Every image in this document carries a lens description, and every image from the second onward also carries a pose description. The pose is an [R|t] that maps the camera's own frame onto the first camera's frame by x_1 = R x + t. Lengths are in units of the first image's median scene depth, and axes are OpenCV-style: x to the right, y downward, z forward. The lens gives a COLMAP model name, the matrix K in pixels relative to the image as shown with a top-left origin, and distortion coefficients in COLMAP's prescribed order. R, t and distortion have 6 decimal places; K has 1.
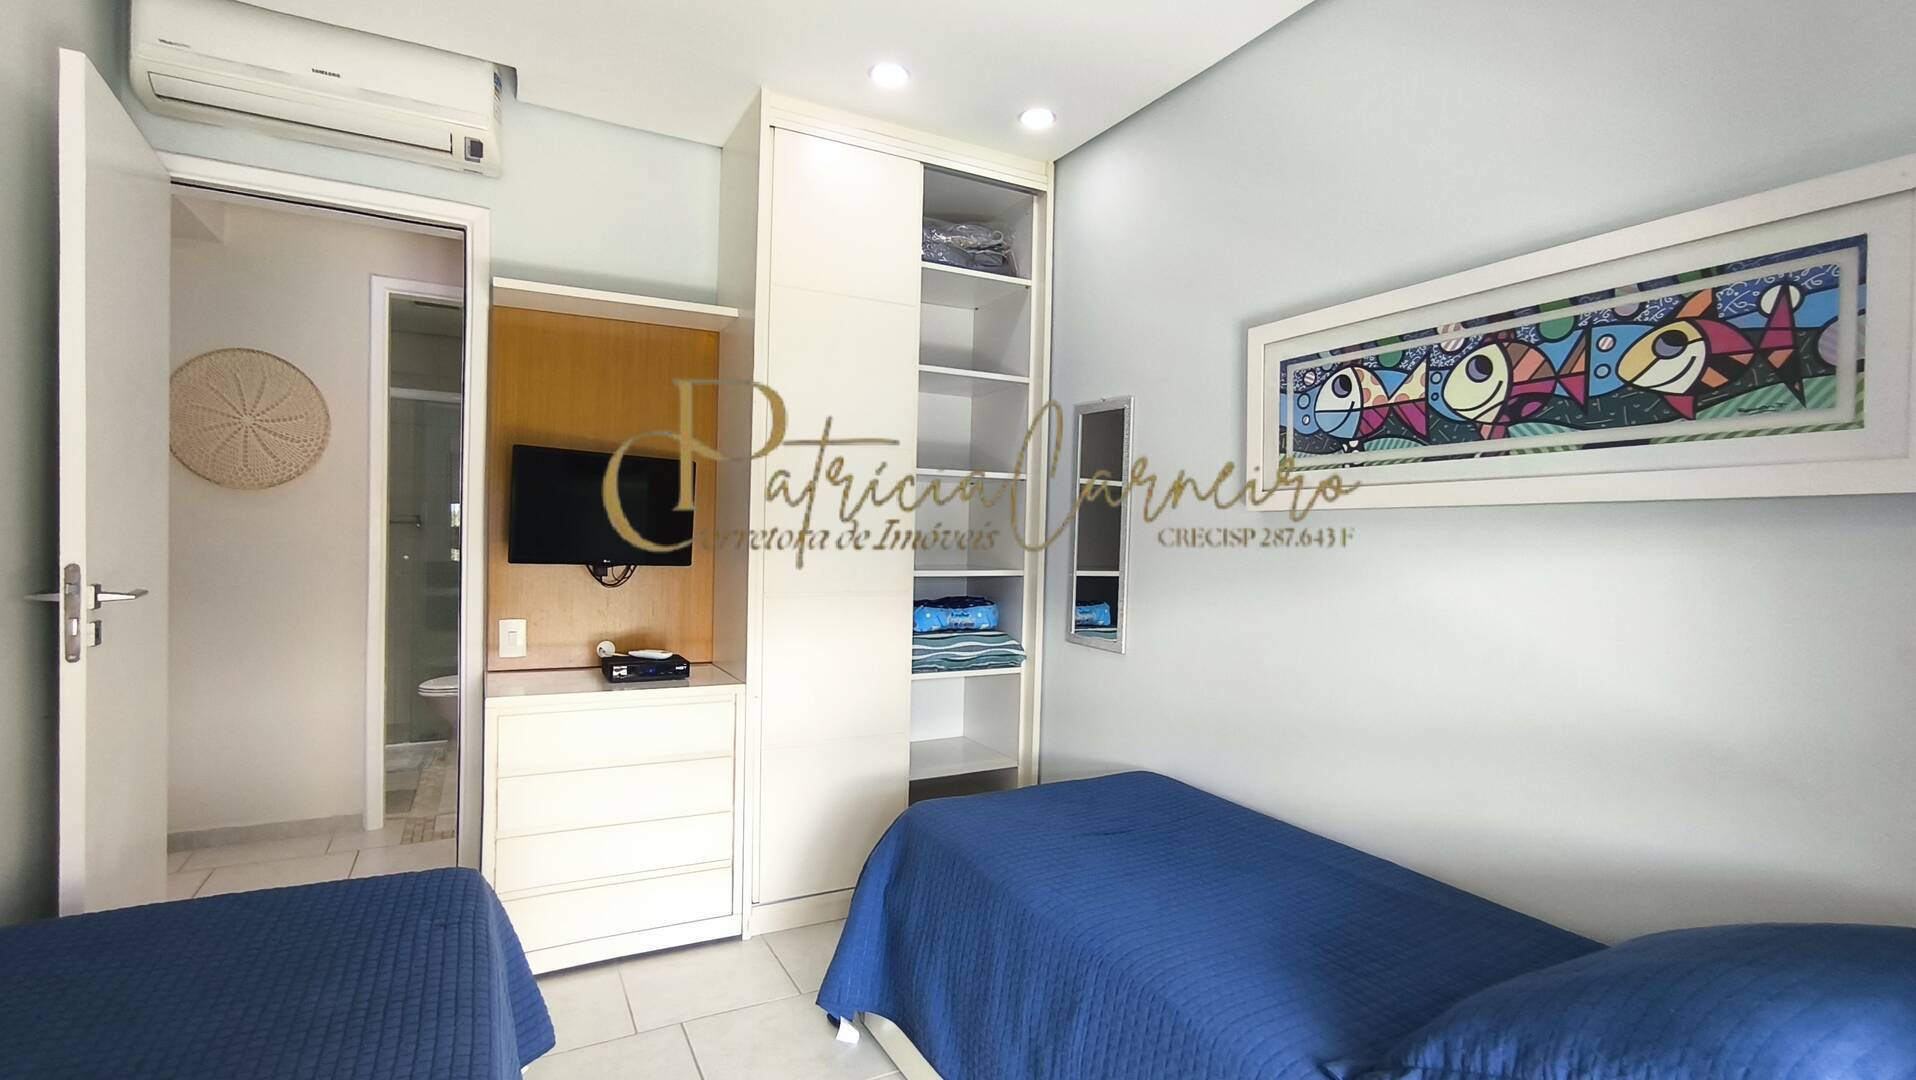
lens RADIAL K [[874.5, 0, 955.4], [0, 874.5, 543.6], [0, 0, 1]] dist [-0.000858, 0.003716]
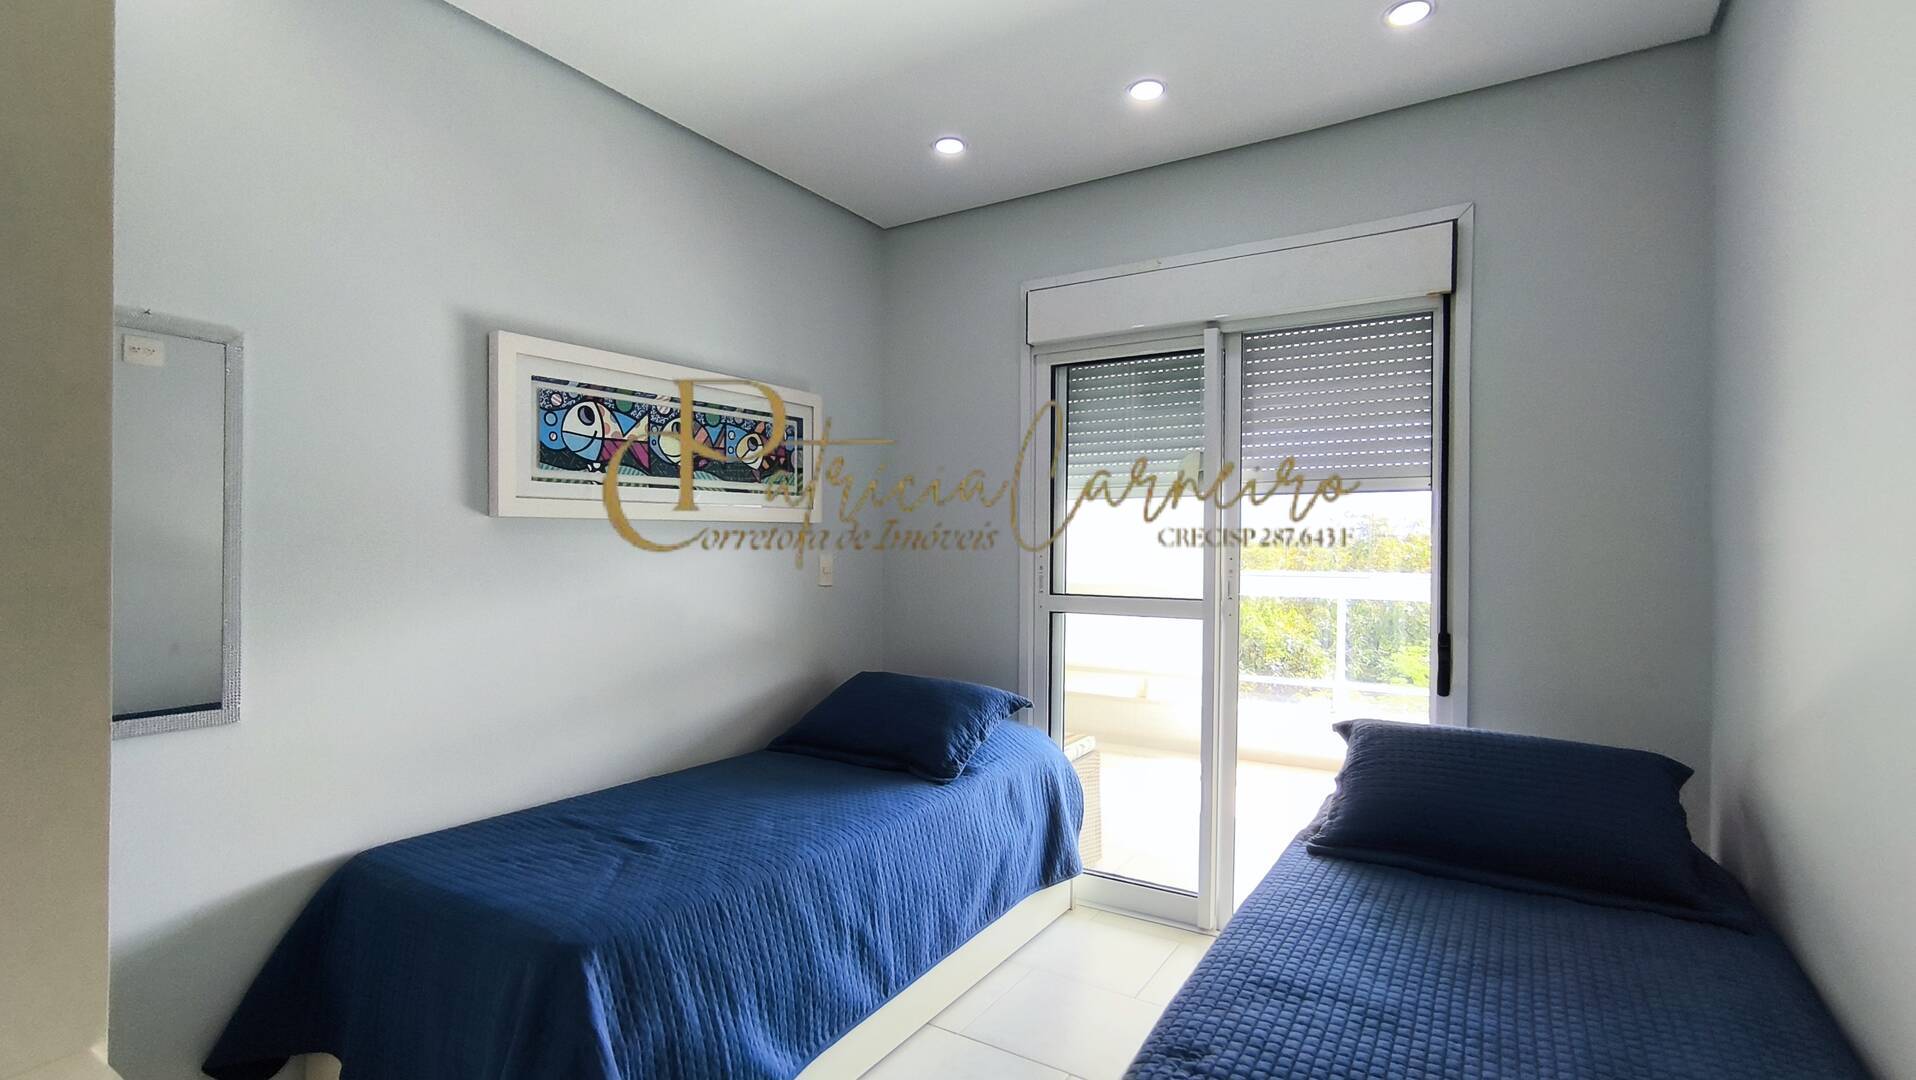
lens RADIAL K [[874.5, 0, 959.3], [0, 874.5, 540.5], [0, 0, 1]] dist [-0.000858, 0.003716]
pose [[-0.481075, -0.011712, 0.876601, -0.926583], [0.004736, 0.999861, 0.015958, -0.028446], [-0.876666, 0.011829, -0.480953, 1.230305]]
